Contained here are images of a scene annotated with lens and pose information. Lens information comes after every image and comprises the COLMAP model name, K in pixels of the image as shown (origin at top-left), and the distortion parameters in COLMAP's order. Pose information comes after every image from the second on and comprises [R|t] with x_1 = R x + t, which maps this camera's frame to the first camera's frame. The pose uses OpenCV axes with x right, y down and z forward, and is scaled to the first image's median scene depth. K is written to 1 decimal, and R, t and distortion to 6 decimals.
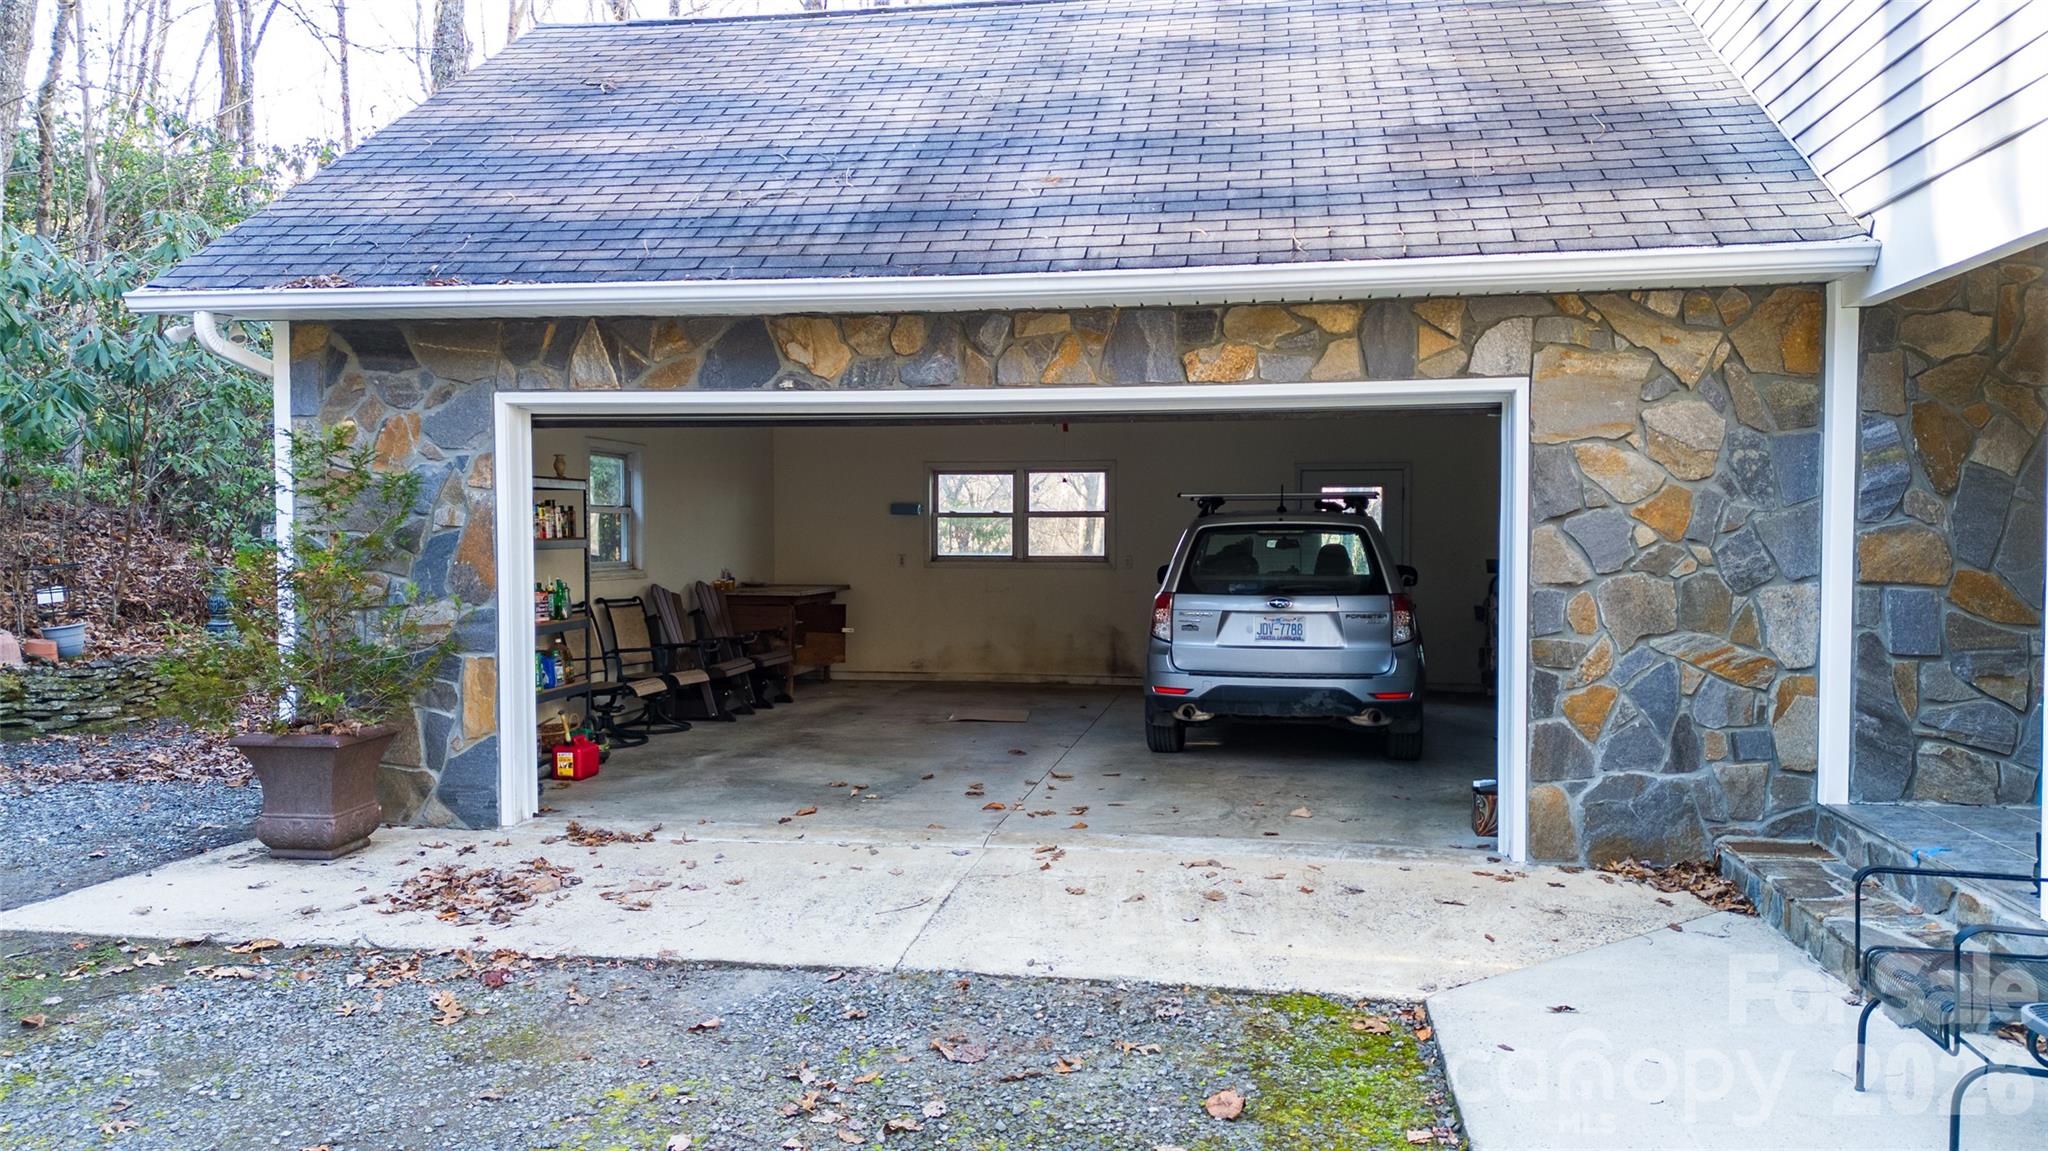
lens RADIAL K [[1436.7, 0, 1024.0], [0, 1436.7, 575.5], [0, 0, 1]] dist [0.046403, -0.000189]
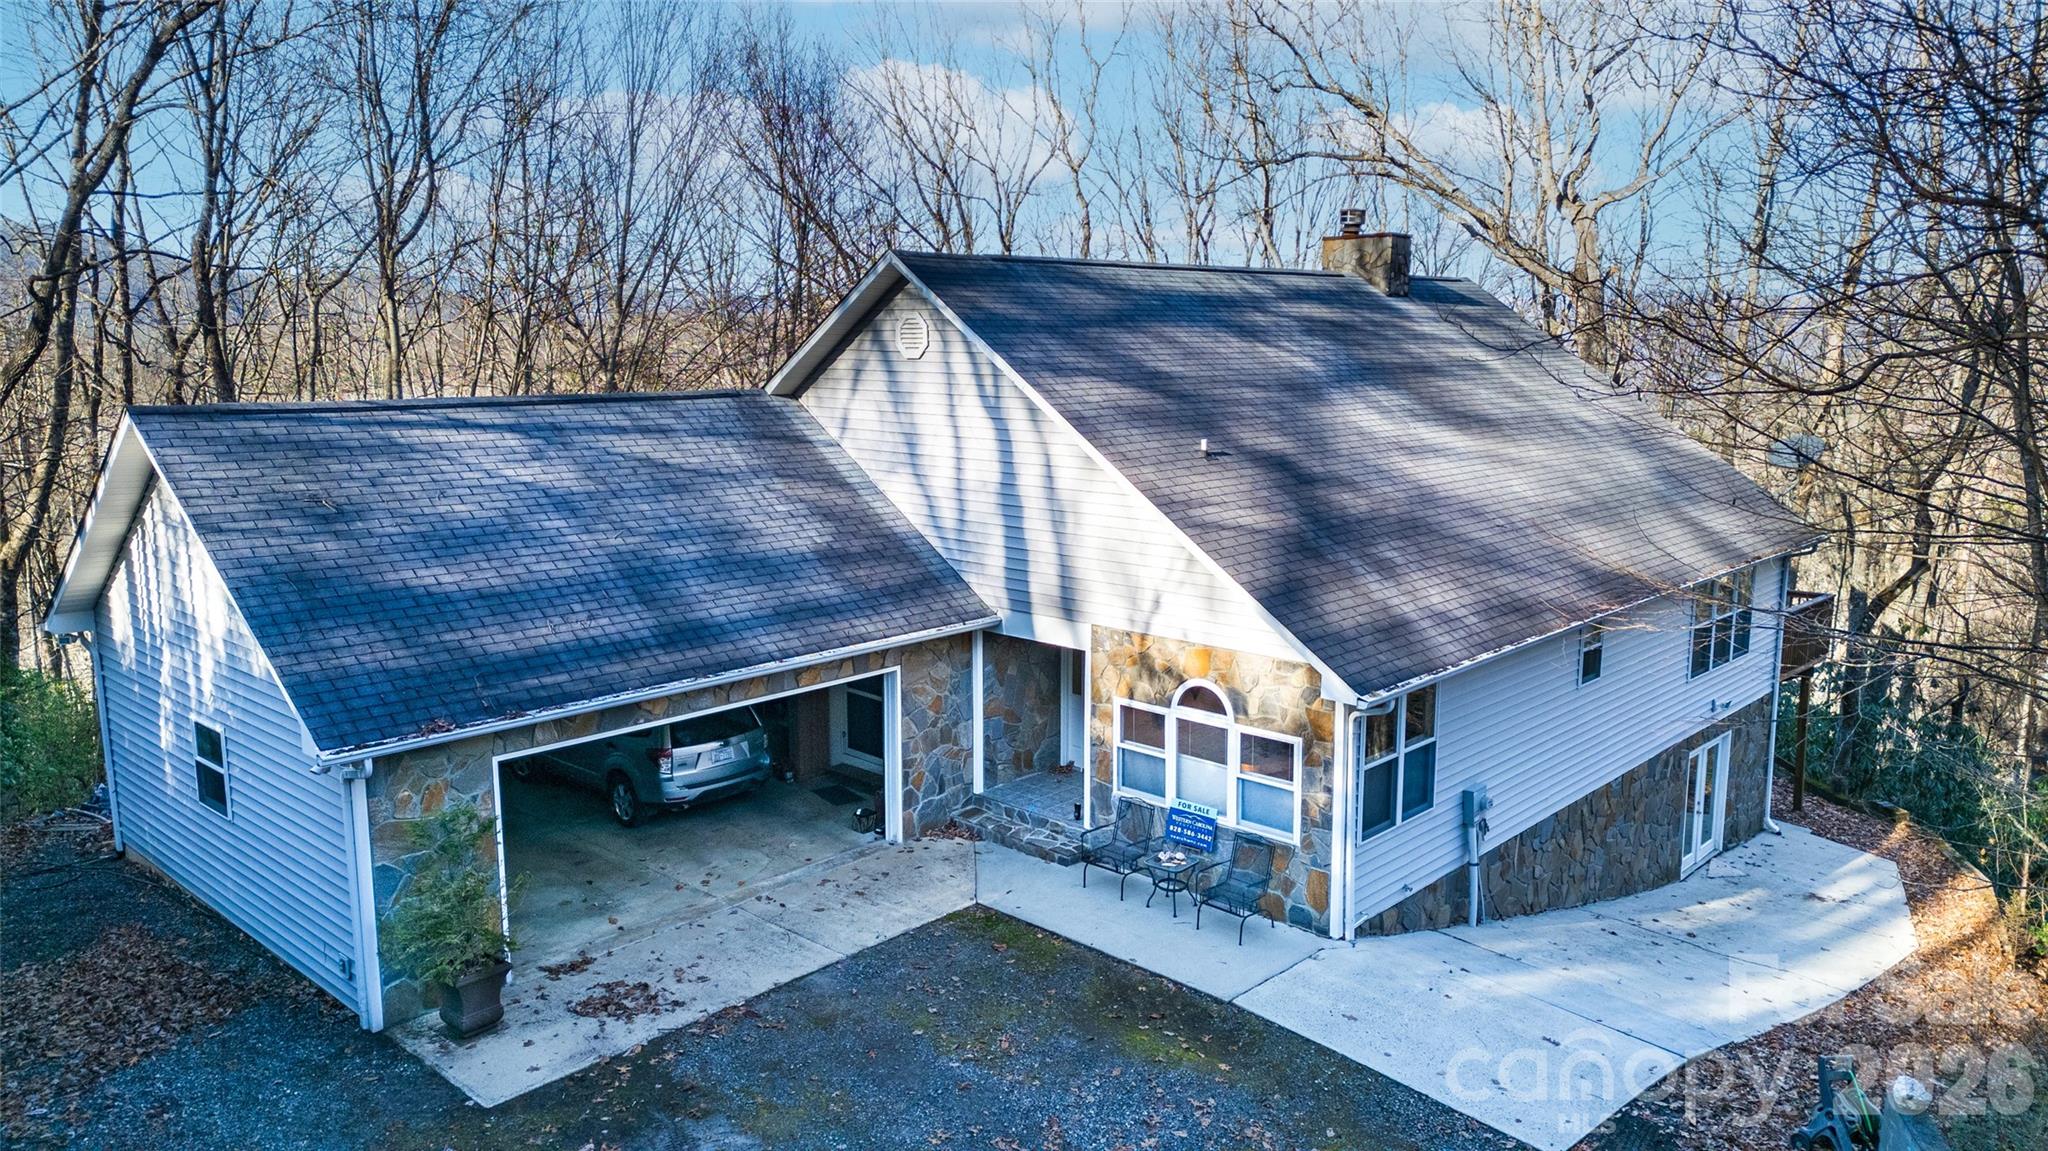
lens RADIAL K [[1436.7, 0, 1024.0], [0, 1436.7, 575.5], [0, 0, 1]] dist [0.046403, -0.000189]
pose [[0.546178, -0.142858, 0.825397, -1.731004], [0.032389, 0.988215, 0.149606, -0.708959], [-0.837043, -0.054978, 0.544368, -0.628015]]
